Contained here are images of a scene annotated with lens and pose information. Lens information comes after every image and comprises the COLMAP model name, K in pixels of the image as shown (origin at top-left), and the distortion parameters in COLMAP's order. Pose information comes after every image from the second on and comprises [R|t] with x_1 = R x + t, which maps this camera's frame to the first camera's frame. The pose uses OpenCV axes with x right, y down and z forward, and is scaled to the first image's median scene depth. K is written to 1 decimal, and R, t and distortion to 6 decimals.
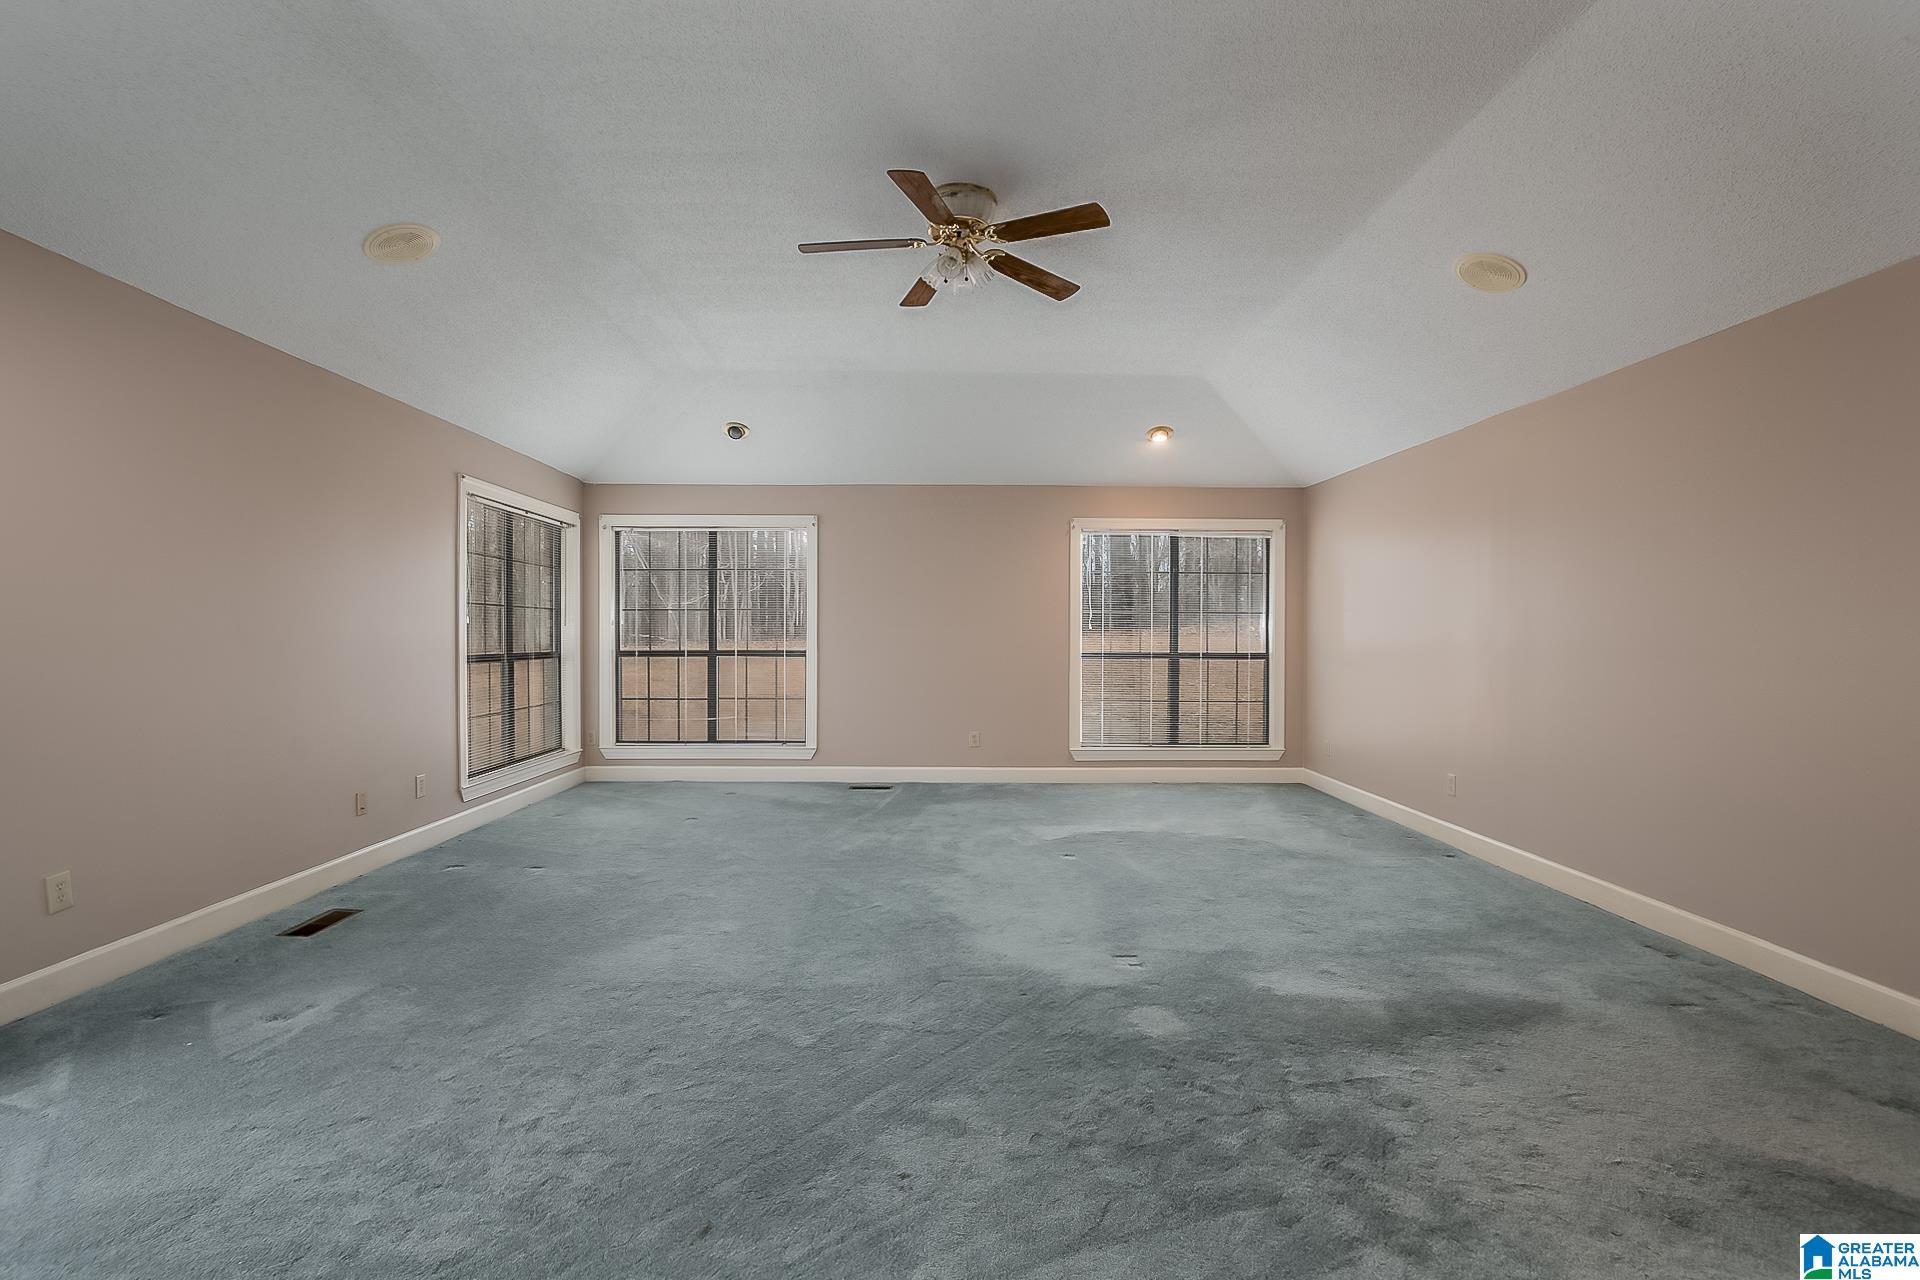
lens RADIAL K [[870.7, 0, 954.3], [0, 870.7, 650.7], [0, 0, 1]] dist [-0.021253, 0.005390]
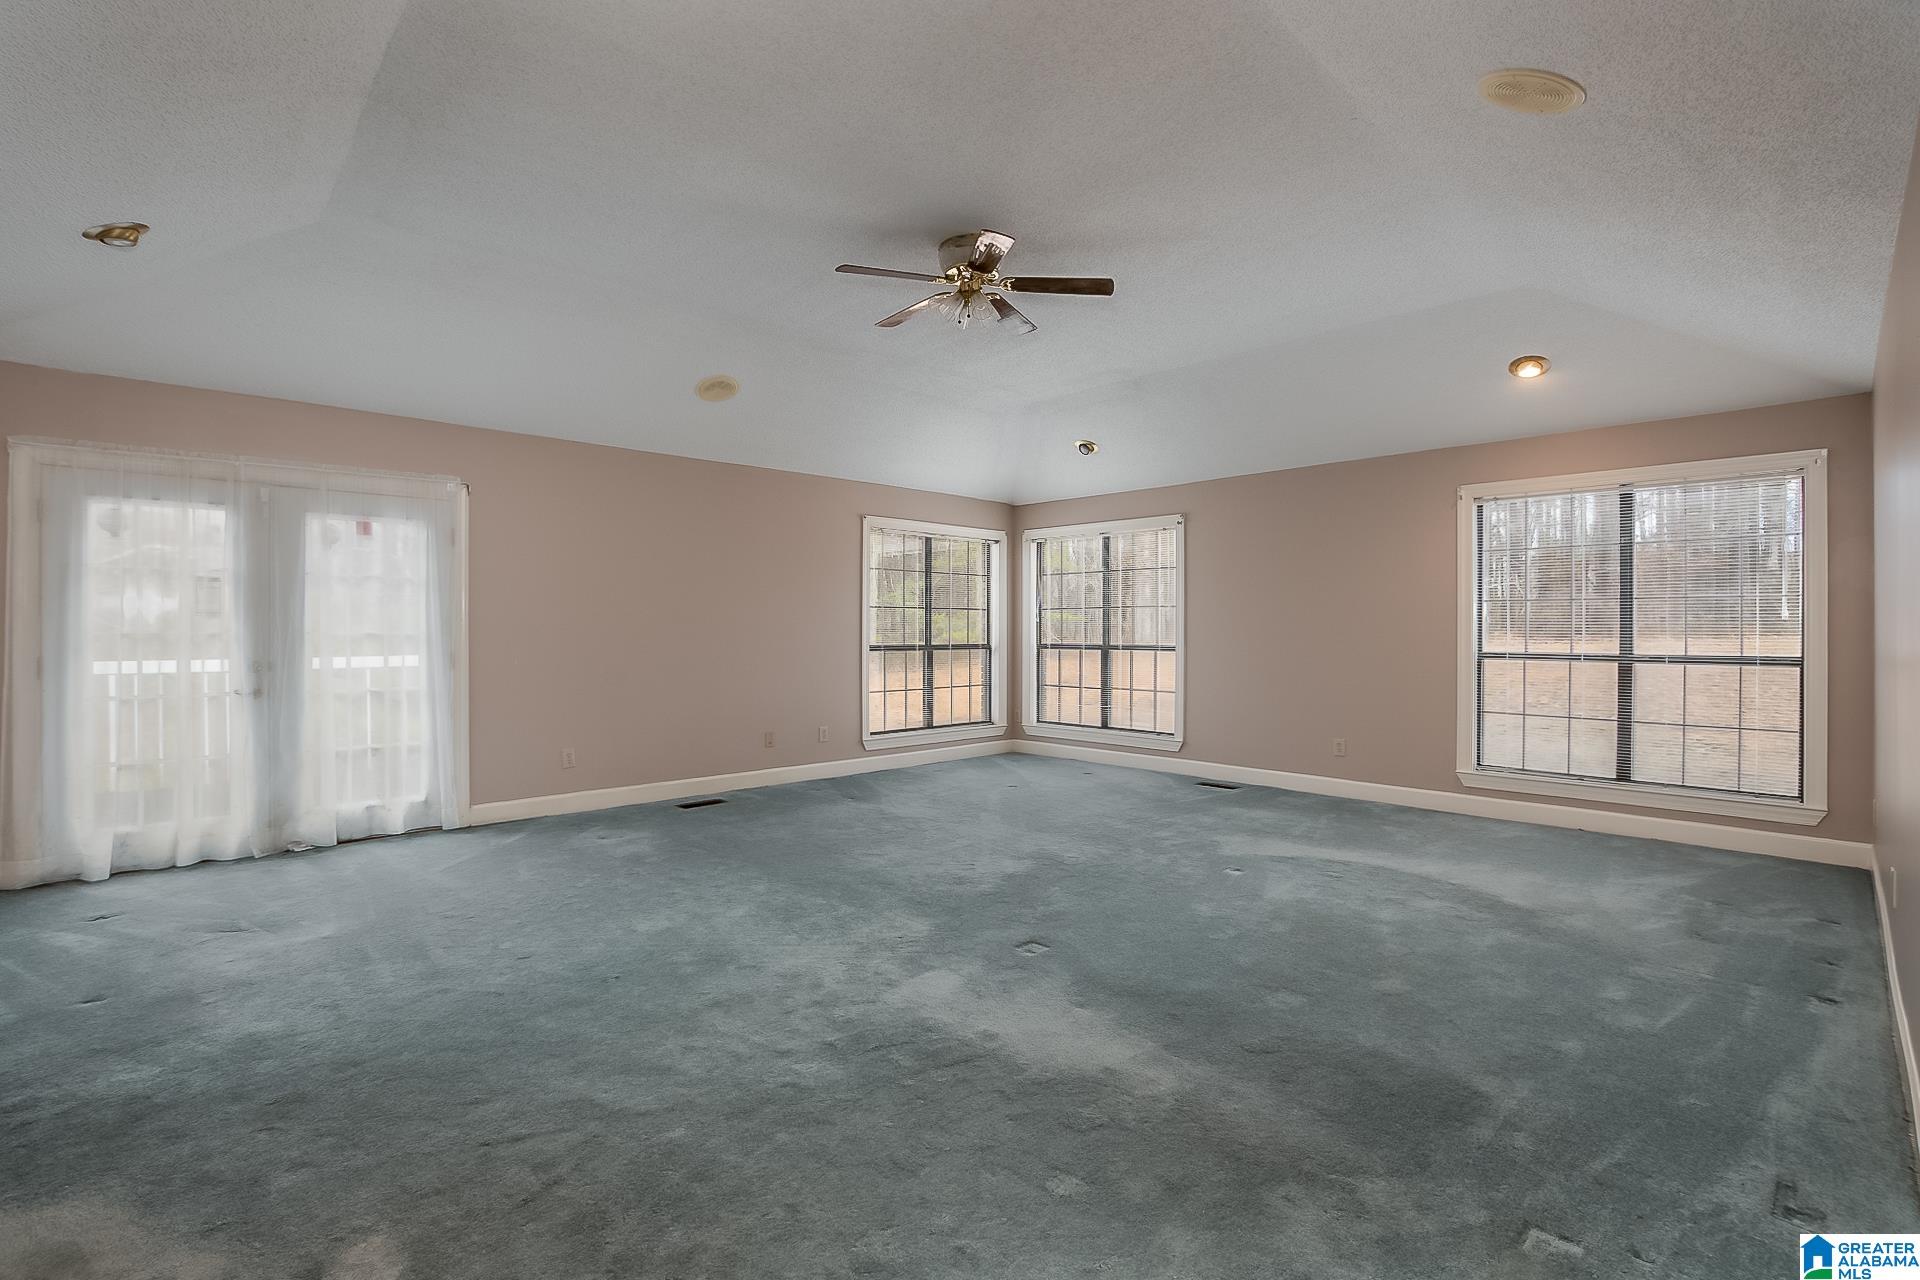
lens RADIAL K [[870.7, 0, 949.5], [0, 870.7, 633.0], [0, 0, 1]] dist [-0.021253, 0.005390]
pose [[0.685271, 0.000530, -0.728288, 0.407841], [-0.014027, 0.999824, -0.012470, 0.001434], [0.728153, 0.018761, 0.685158, 0.102862]]
